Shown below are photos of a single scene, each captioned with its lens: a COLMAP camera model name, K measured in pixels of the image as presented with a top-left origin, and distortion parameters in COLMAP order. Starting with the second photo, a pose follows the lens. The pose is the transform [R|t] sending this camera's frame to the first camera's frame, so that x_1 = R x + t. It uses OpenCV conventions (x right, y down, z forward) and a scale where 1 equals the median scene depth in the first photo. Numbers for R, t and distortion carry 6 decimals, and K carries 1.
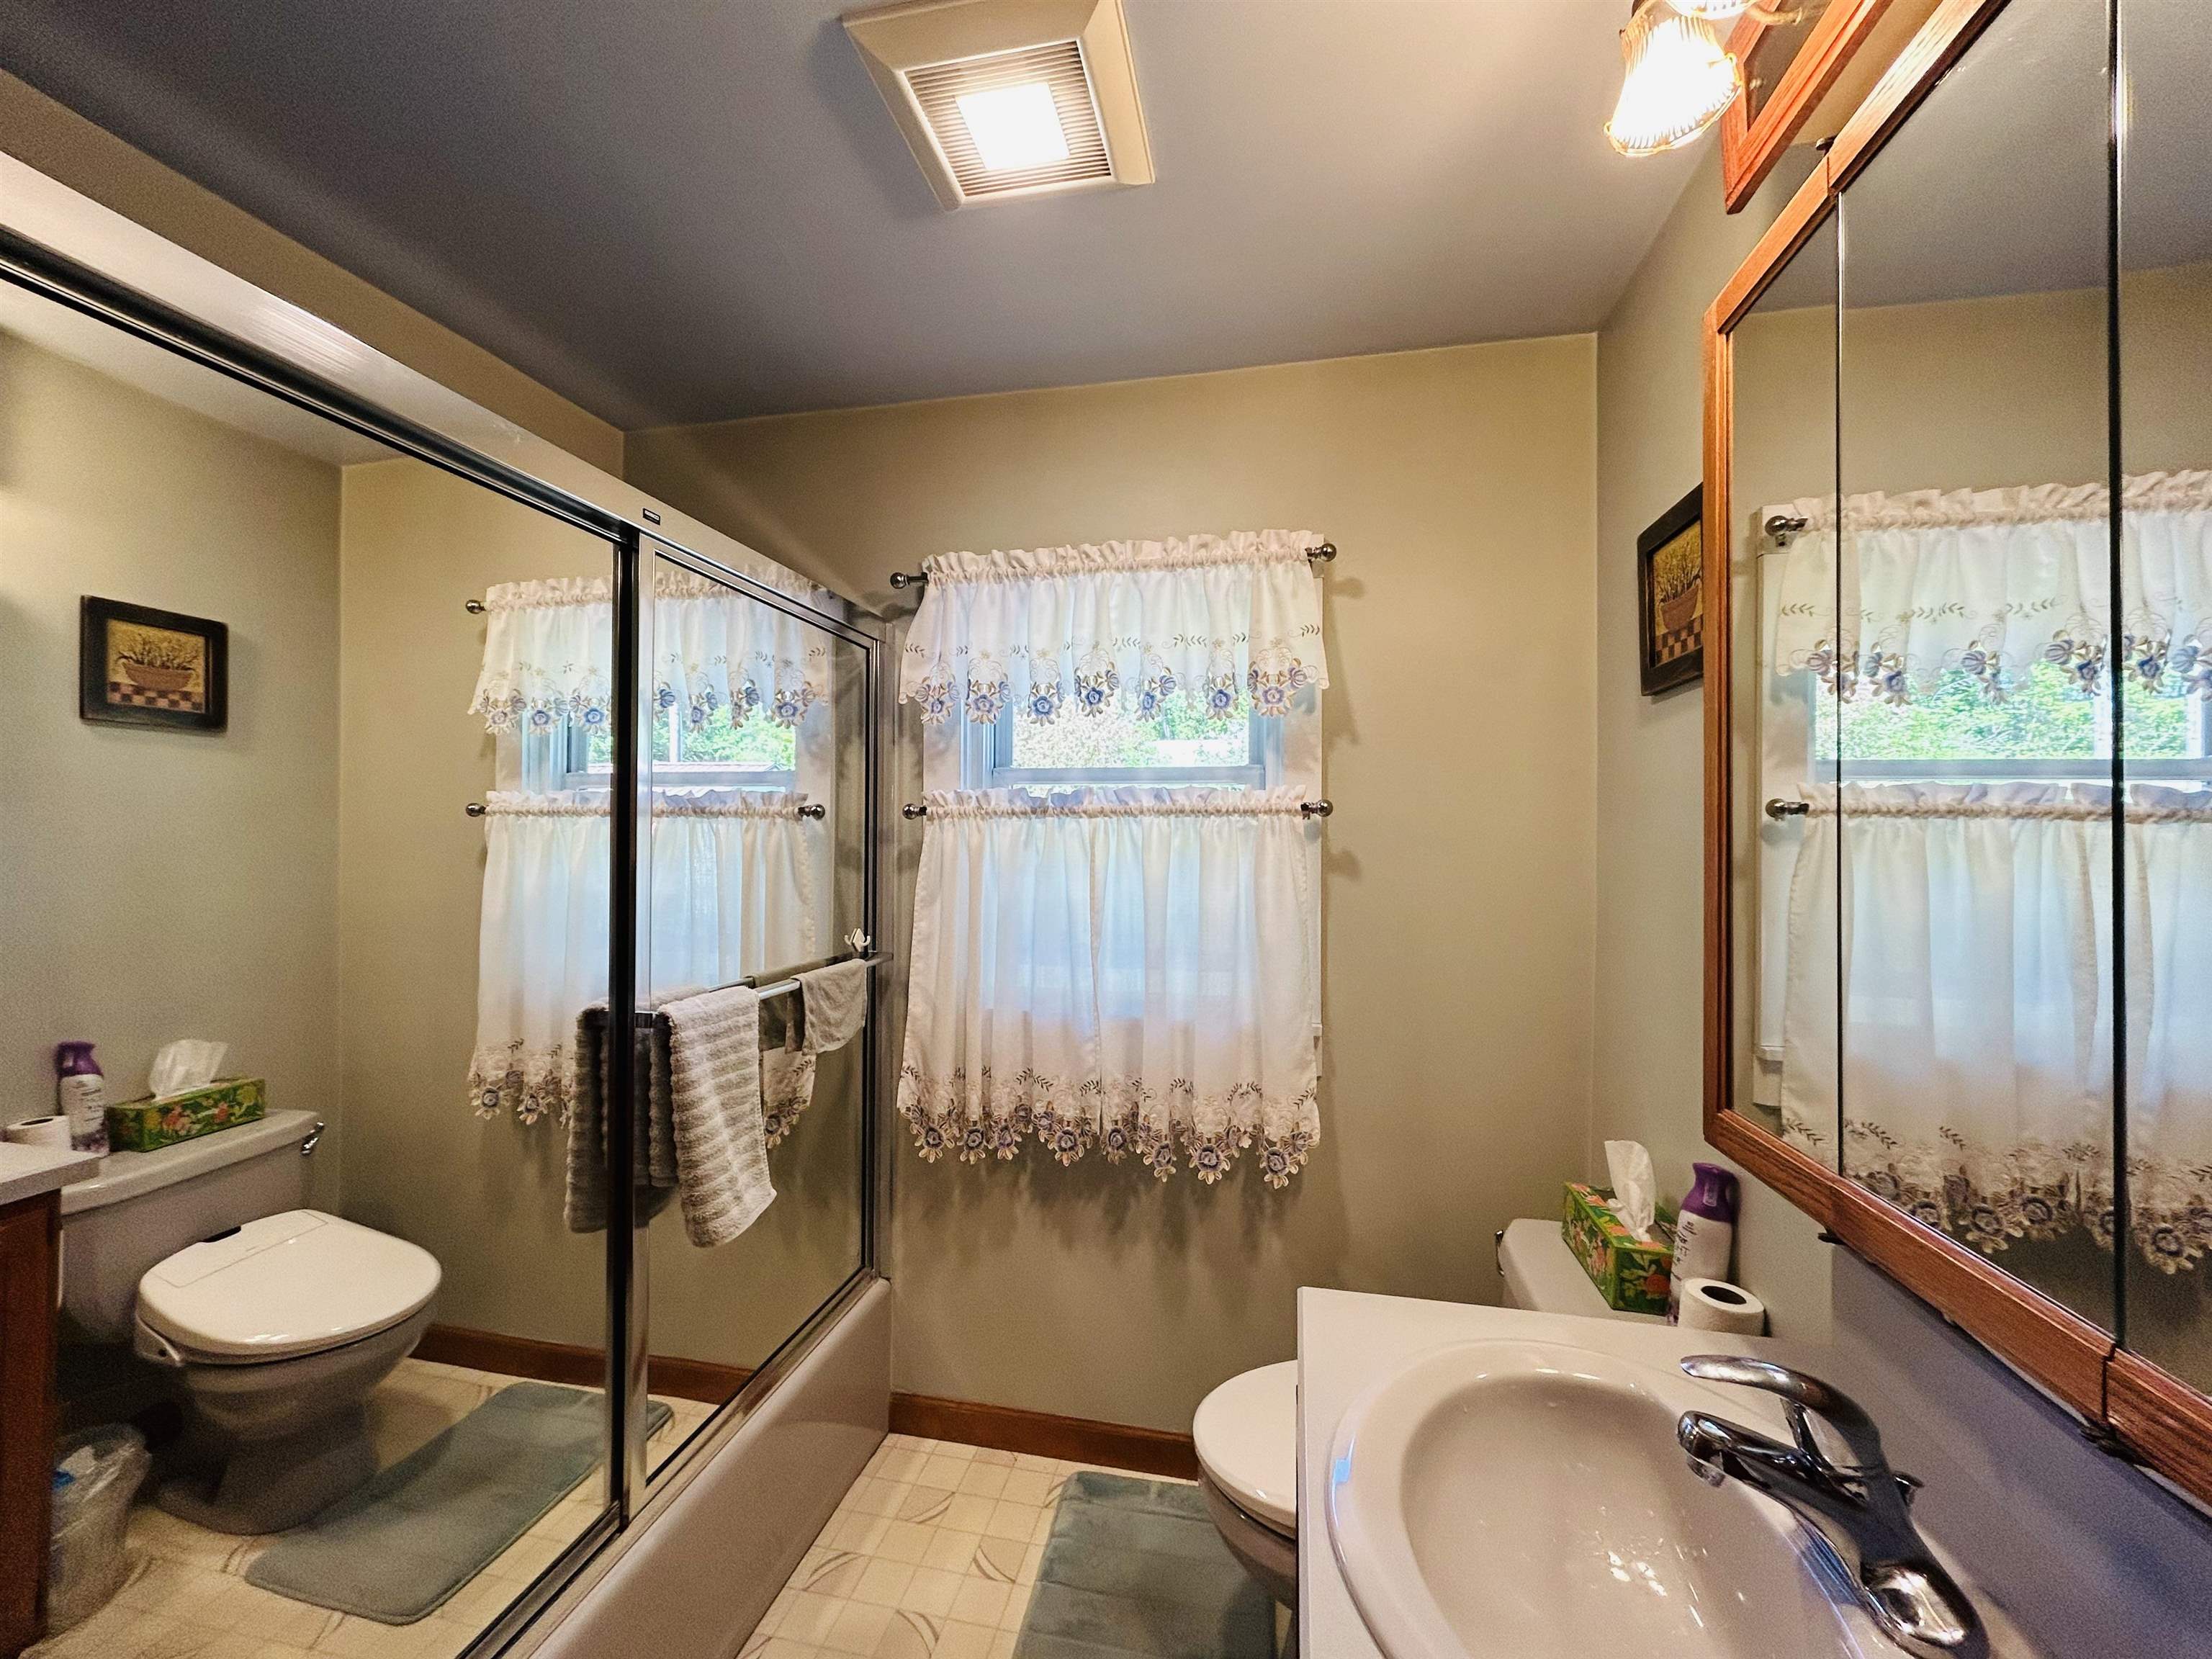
lens RADIAL K [[885.0, 0, 1106.7], [0, 885.0, 830.5], [0, 0, 1]] dist [-0.000030, 0.000436]
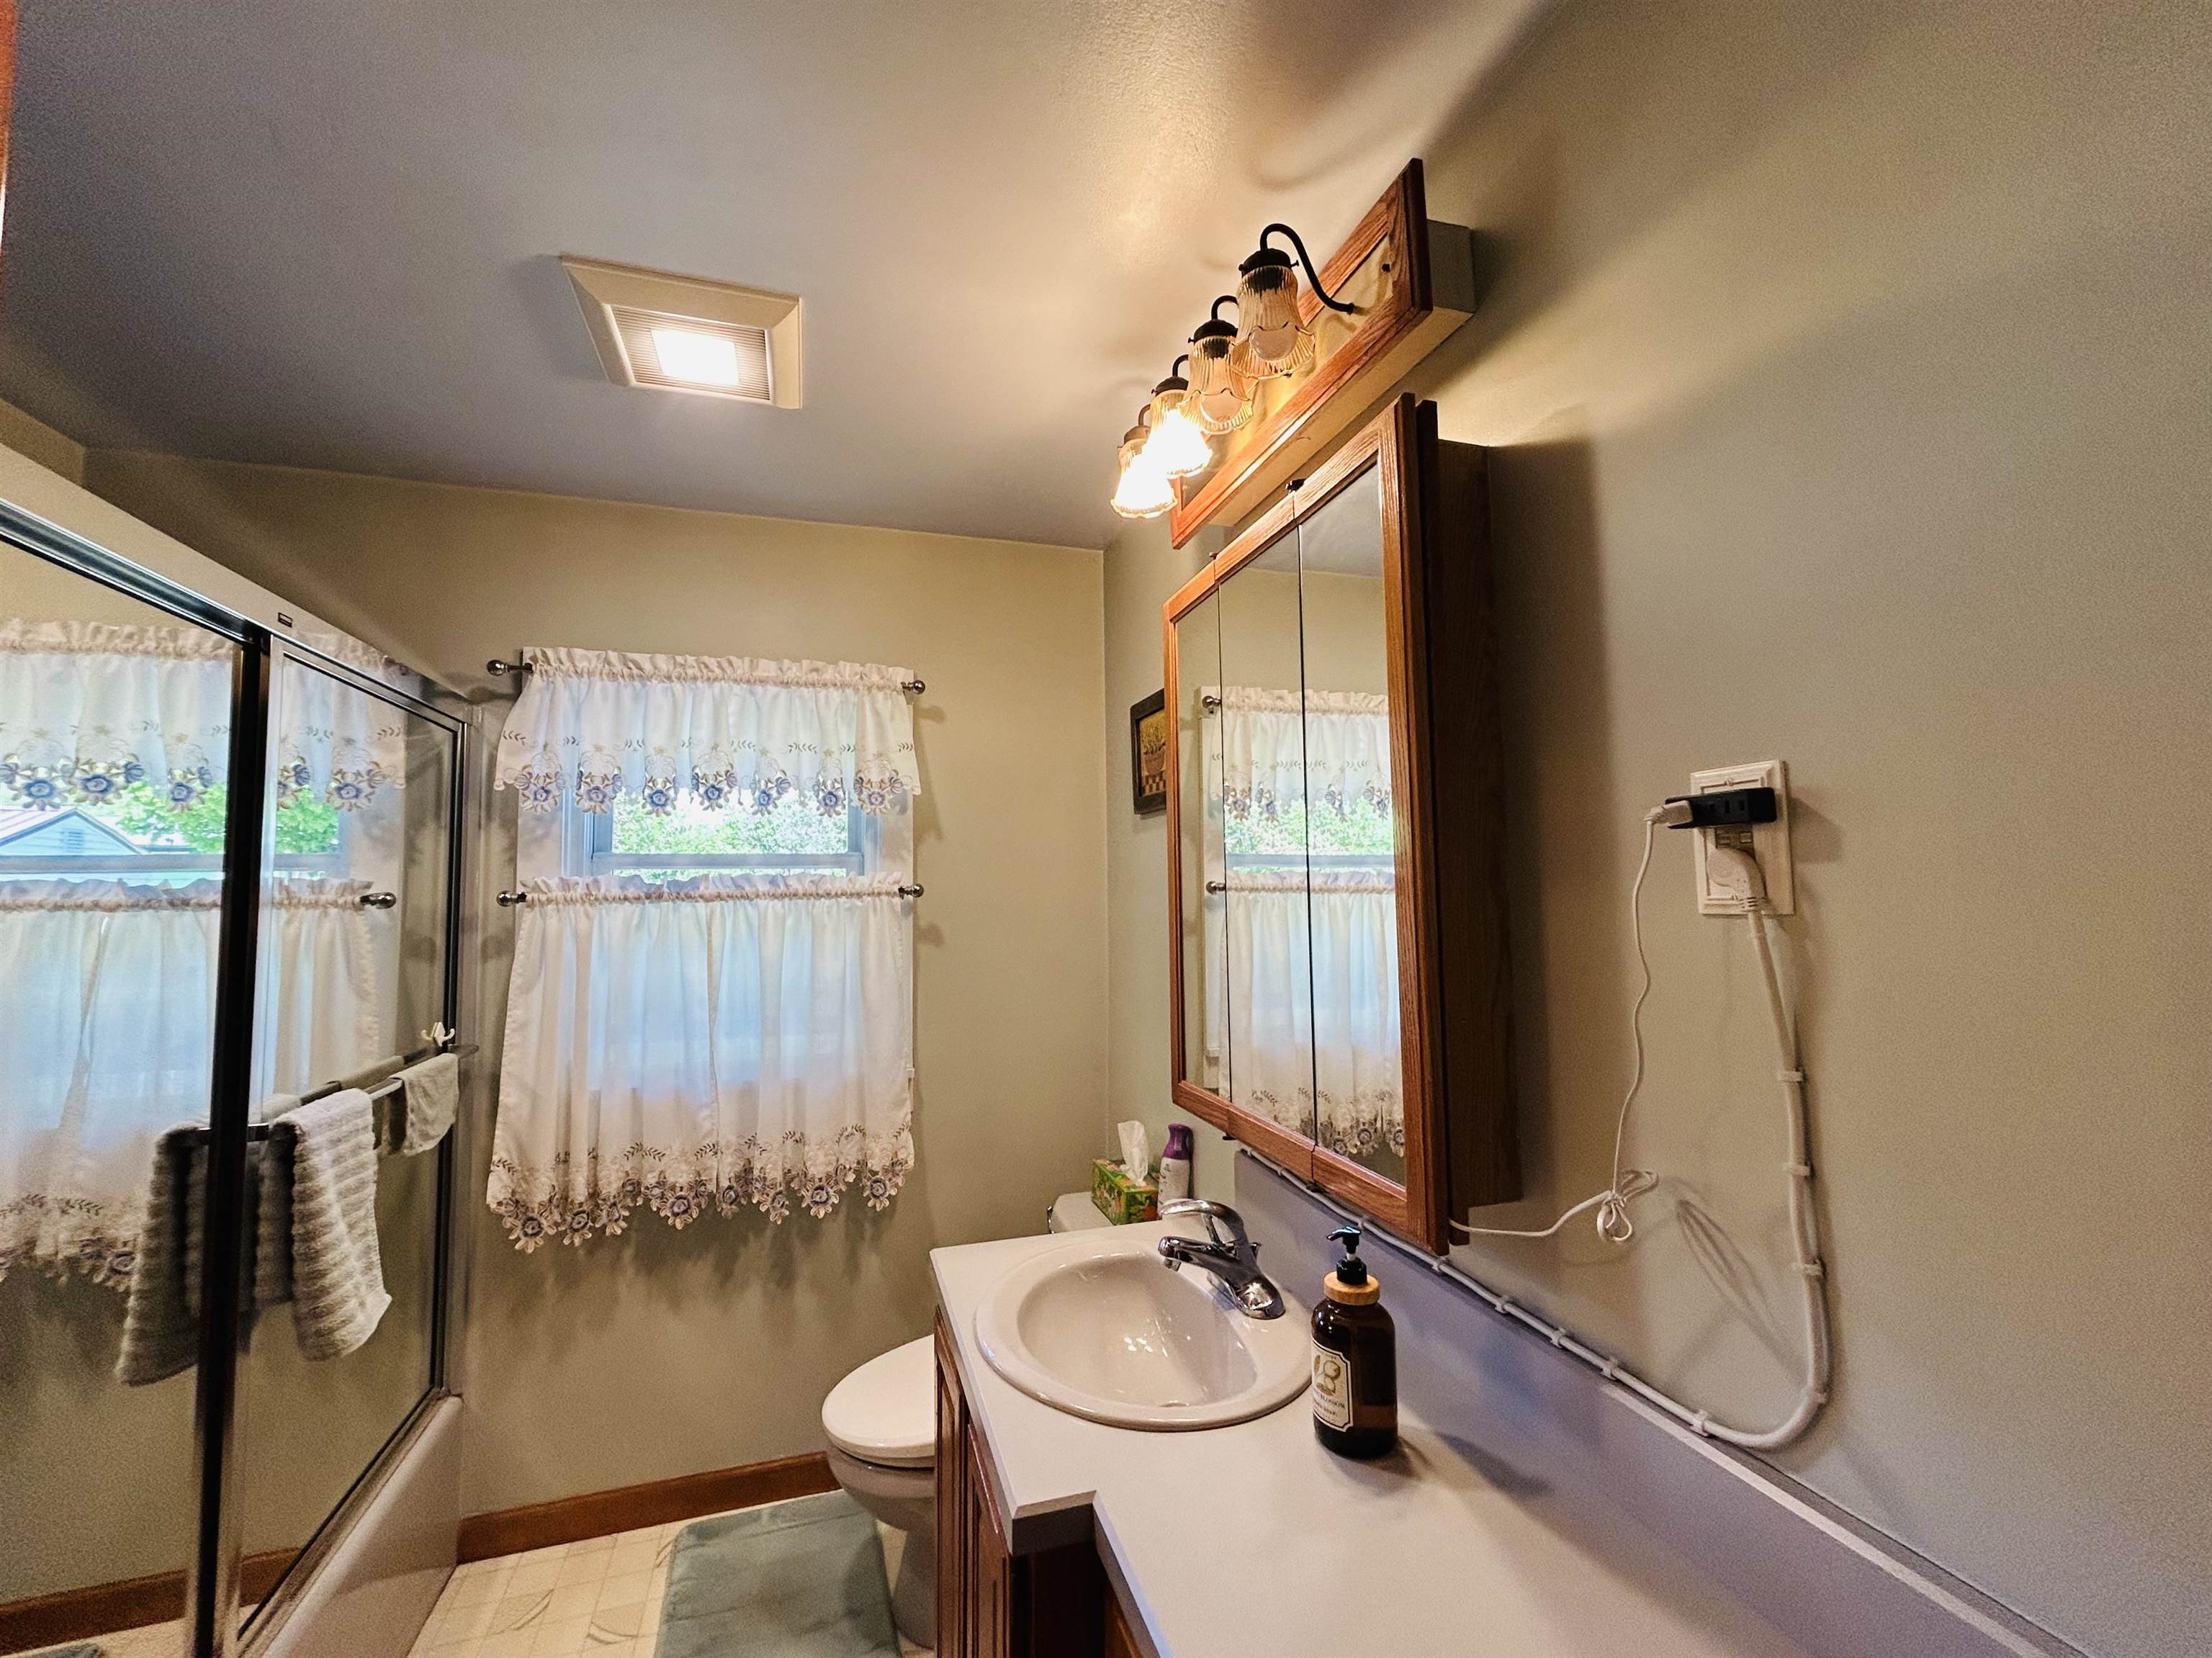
lens RADIAL K [[885.0, 0, 1101.5], [0, 885.0, 828.5], [0, 0, 1]] dist [-0.000030, 0.000436]
pose [[0.873693, 0.018395, 0.486129, -0.131973], [0.014604, 0.997843, -0.064005, -0.028739], [-0.486258, 0.063020, 0.871540, -0.213402]]
